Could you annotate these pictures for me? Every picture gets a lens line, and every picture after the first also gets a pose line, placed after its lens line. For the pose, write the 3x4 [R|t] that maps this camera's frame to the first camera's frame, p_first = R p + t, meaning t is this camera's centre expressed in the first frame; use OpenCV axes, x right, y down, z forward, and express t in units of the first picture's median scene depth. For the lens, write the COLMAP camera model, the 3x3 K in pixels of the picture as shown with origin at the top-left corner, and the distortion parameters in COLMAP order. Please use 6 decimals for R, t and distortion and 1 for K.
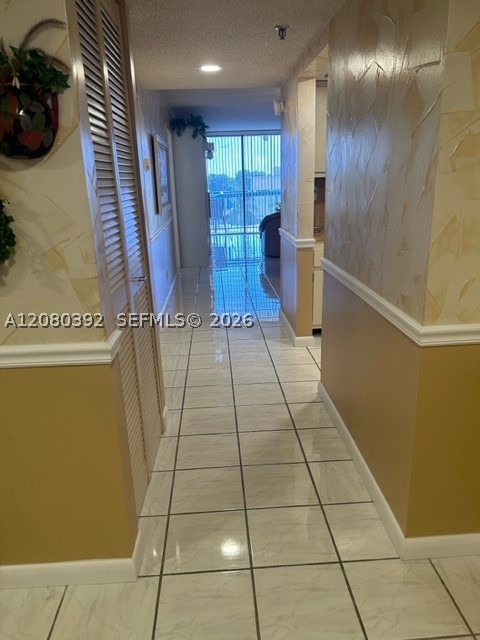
lens RADIAL K [[475.0, 0, 240.0], [0, 475.0, 320.0], [0, 0, 1]] dist [0.011494, -0.001305]
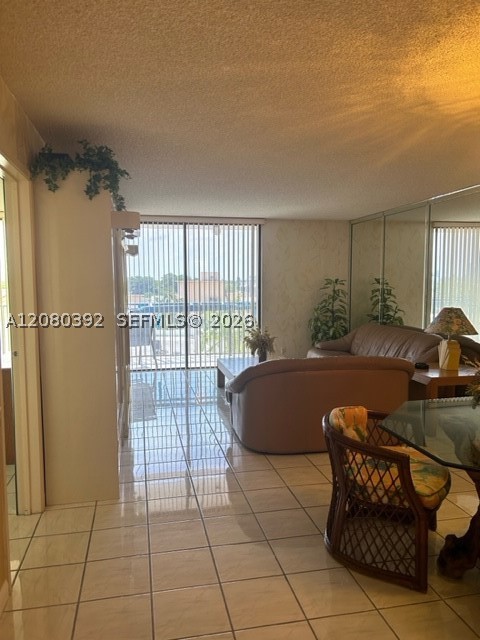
lens RADIAL K [[483.9, 0, 240.0], [0, 483.9, 320.0], [0, 0, 1]] dist [0.119724, 0.000480]
pose [[0.988269, 0.016385, 0.151843, -0.021219], [0.015924, 0.977754, -0.209149, -0.122281], [-0.151892, 0.209113, 0.966023, 0.384187]]
